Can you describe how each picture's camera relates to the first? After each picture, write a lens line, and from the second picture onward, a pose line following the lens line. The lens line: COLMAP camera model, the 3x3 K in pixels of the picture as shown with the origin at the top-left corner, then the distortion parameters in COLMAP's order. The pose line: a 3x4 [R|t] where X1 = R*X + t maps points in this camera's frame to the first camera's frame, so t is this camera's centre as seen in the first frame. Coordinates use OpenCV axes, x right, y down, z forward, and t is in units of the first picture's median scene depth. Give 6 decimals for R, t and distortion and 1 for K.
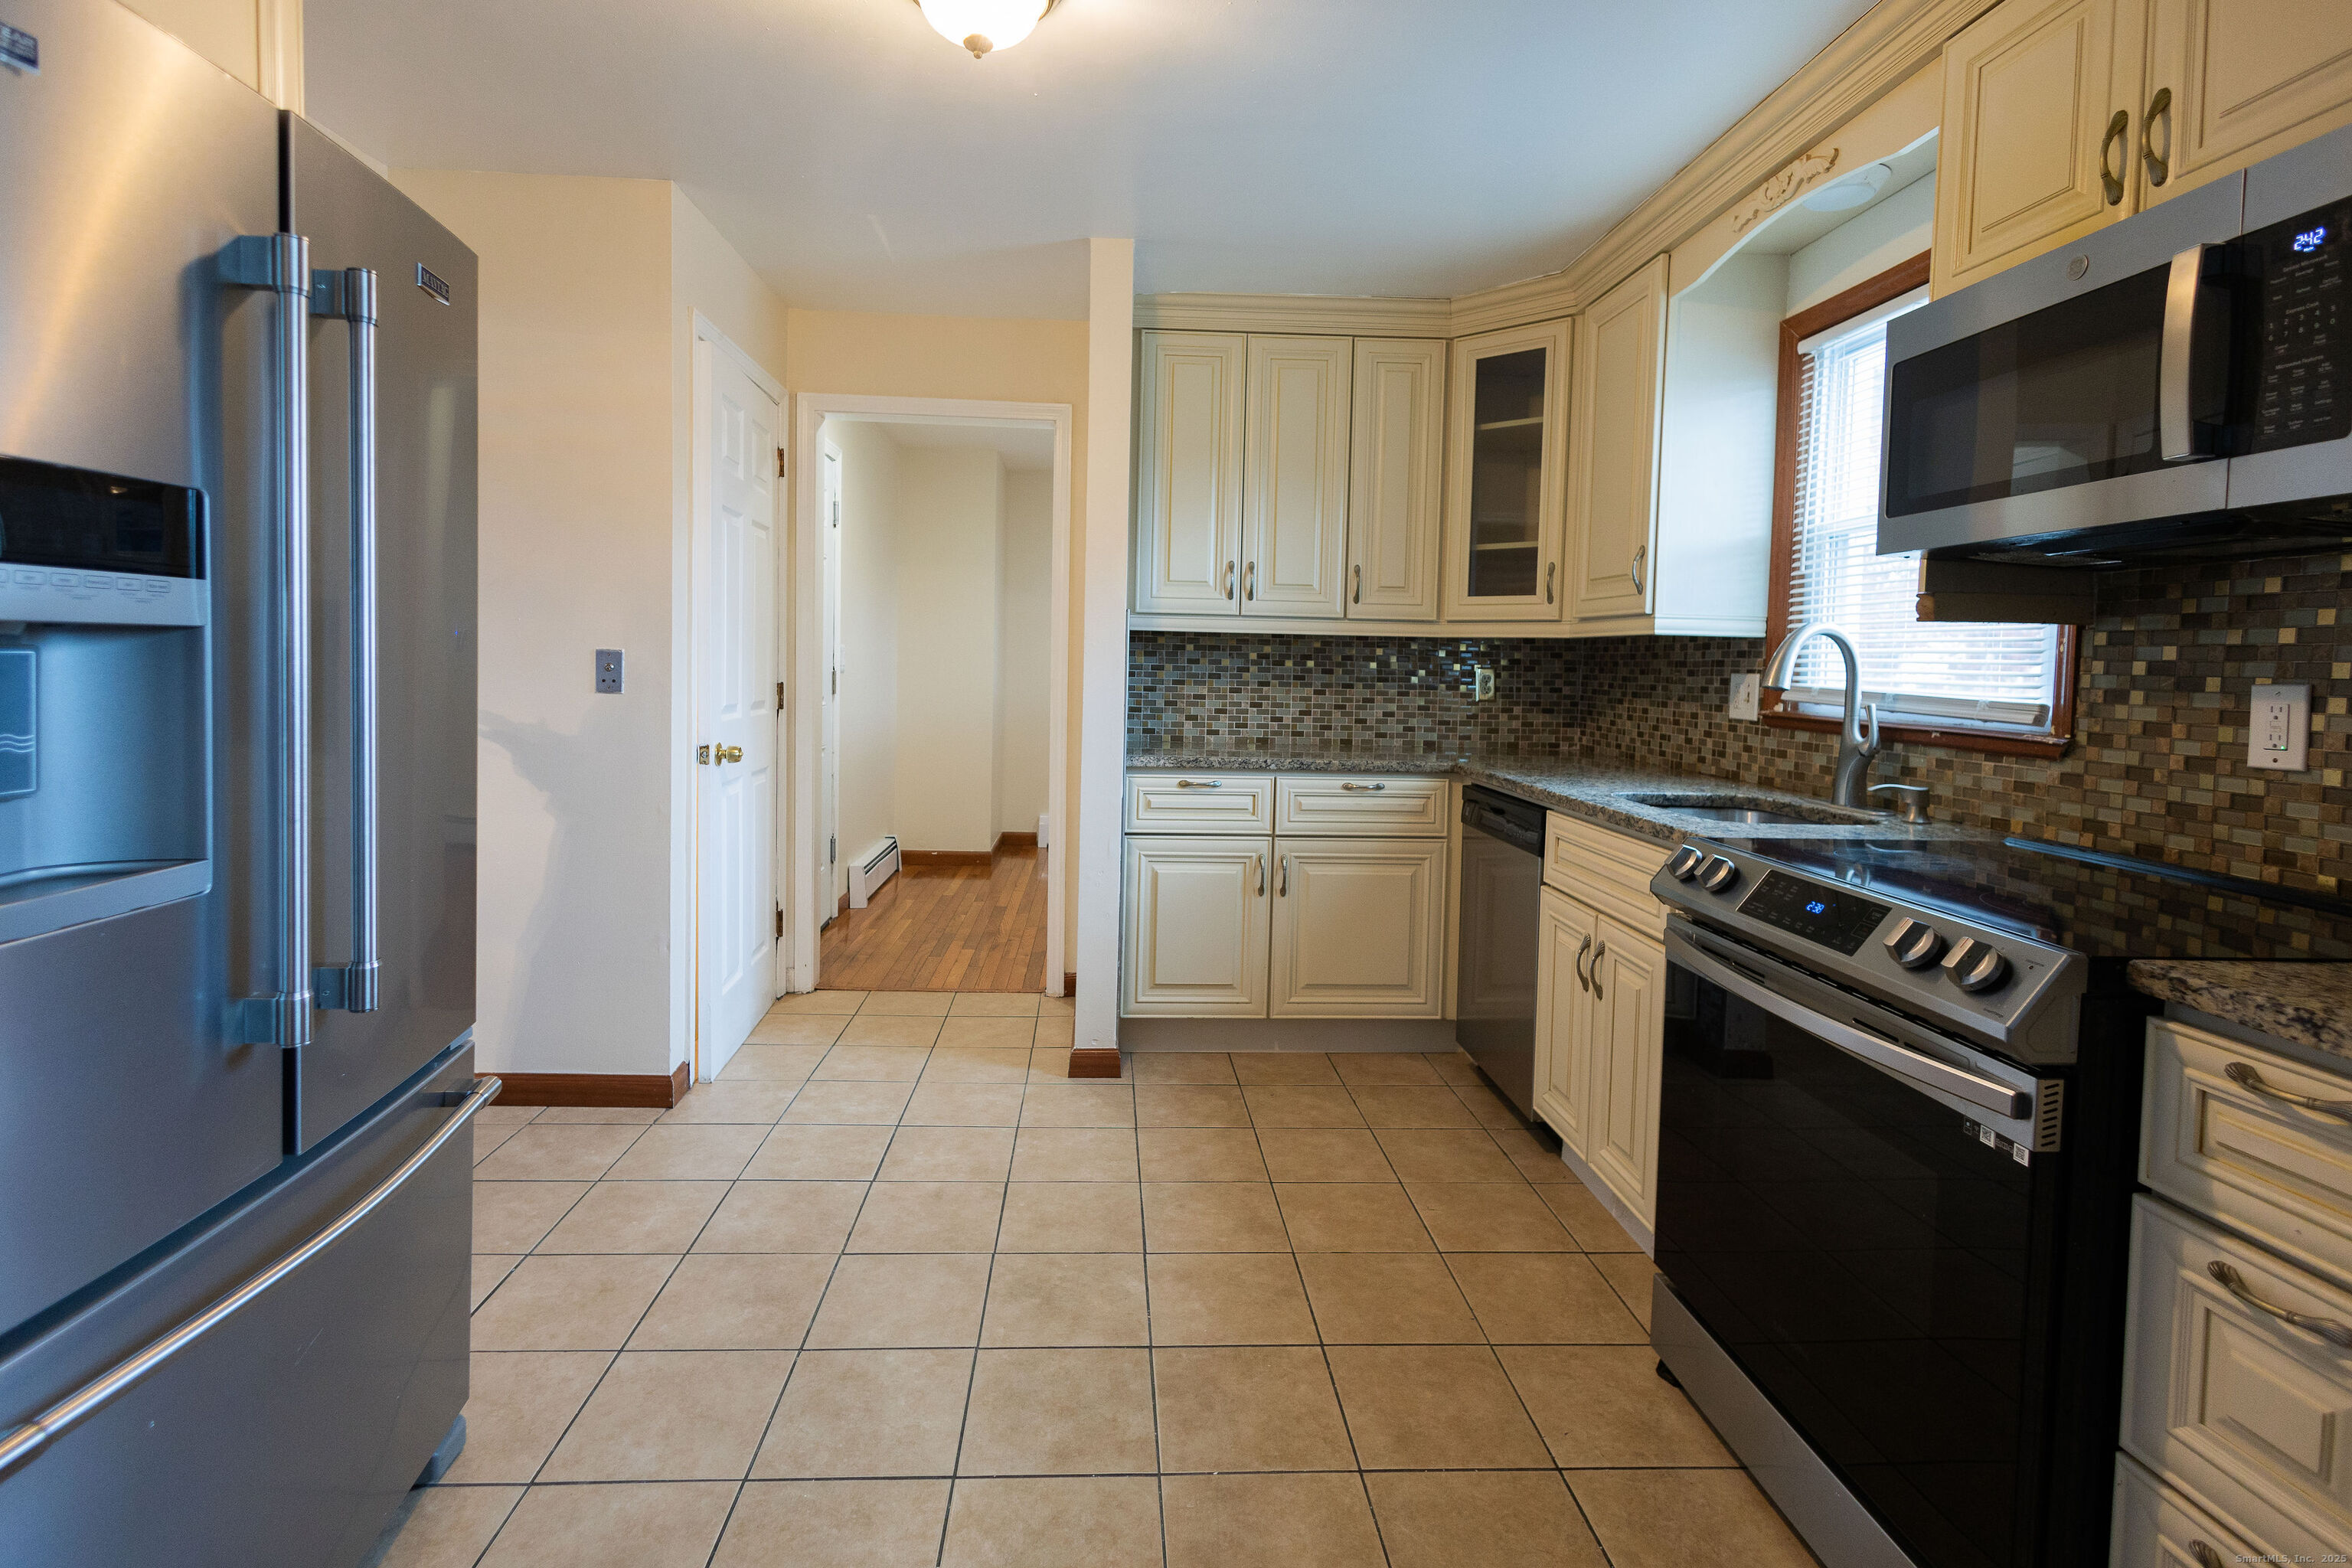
lens RADIAL K [[1107.5, 0, 1155.3], [0, 1107.5, 701.1], [0, 0, 1]] dist [0.003220, -0.000070]
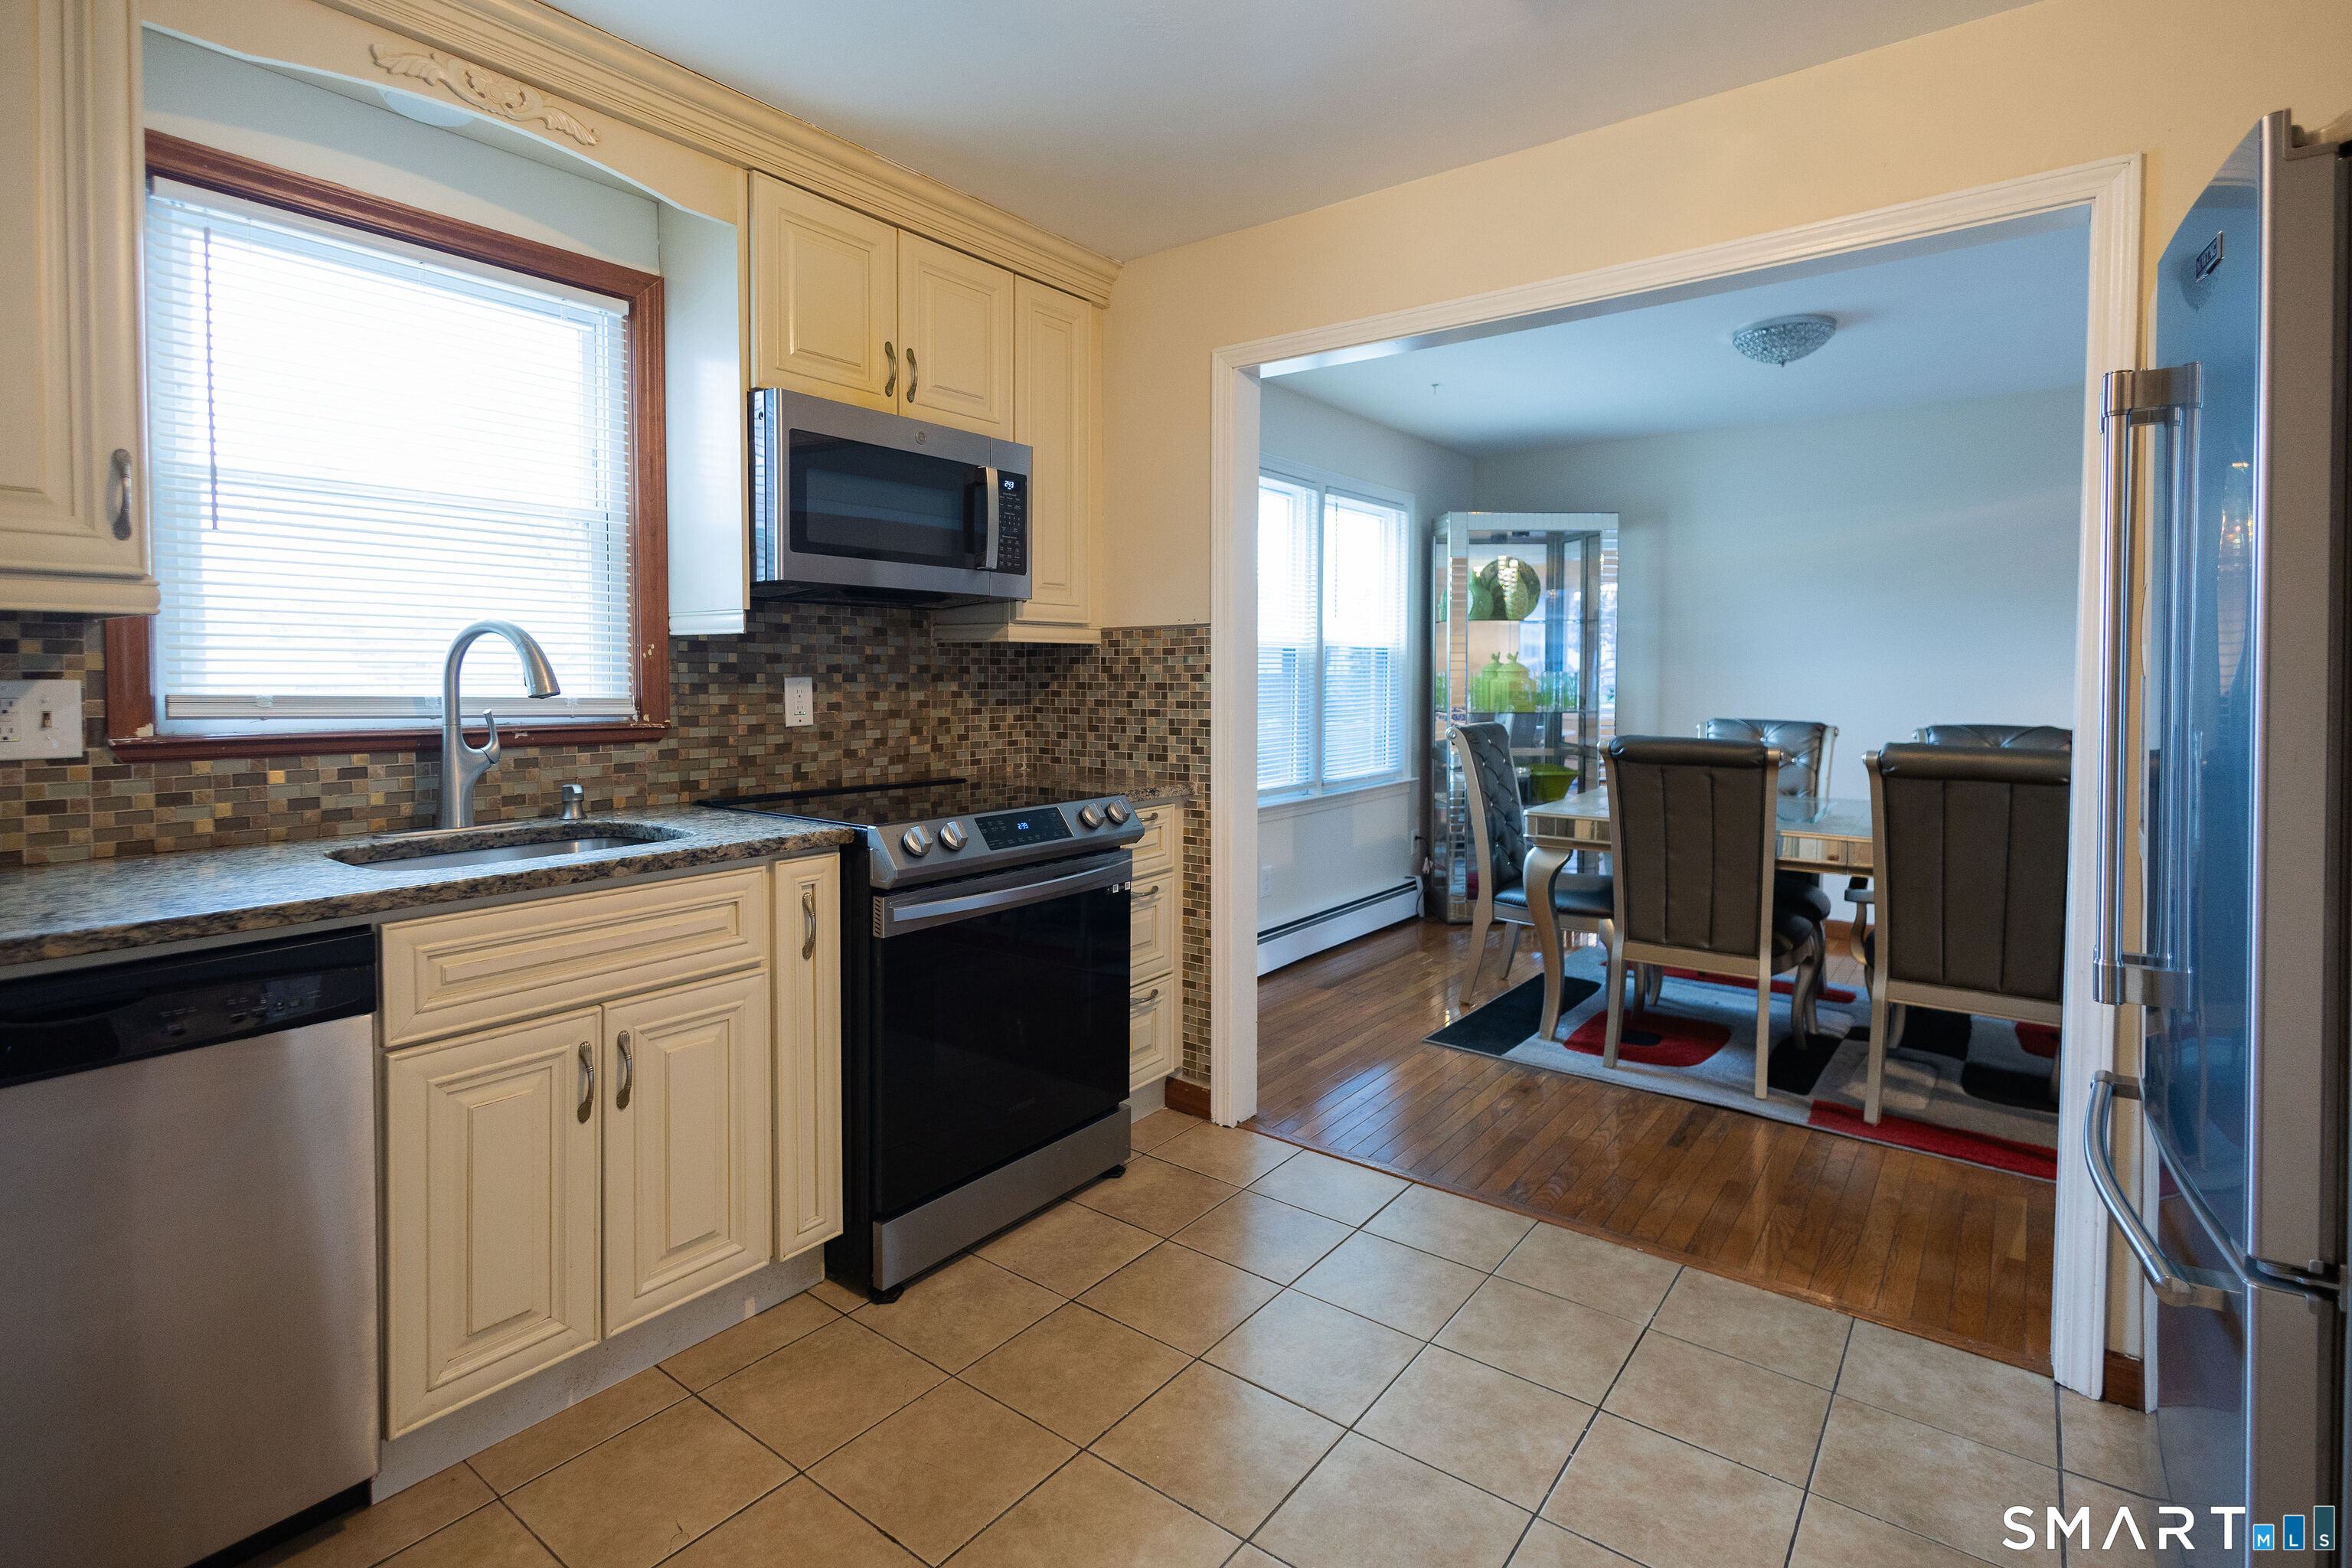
lens RADIAL K [[1107.5, 0, 1155.3], [0, 1107.5, 701.1], [0, 0, 1]] dist [0.003220, -0.000070]
pose [[-0.755556, -0.039842, 0.653871, -0.485612], [0.006861, 0.997613, 0.068715, -0.082525], [-0.655048, 0.056404, -0.753479, 1.731807]]
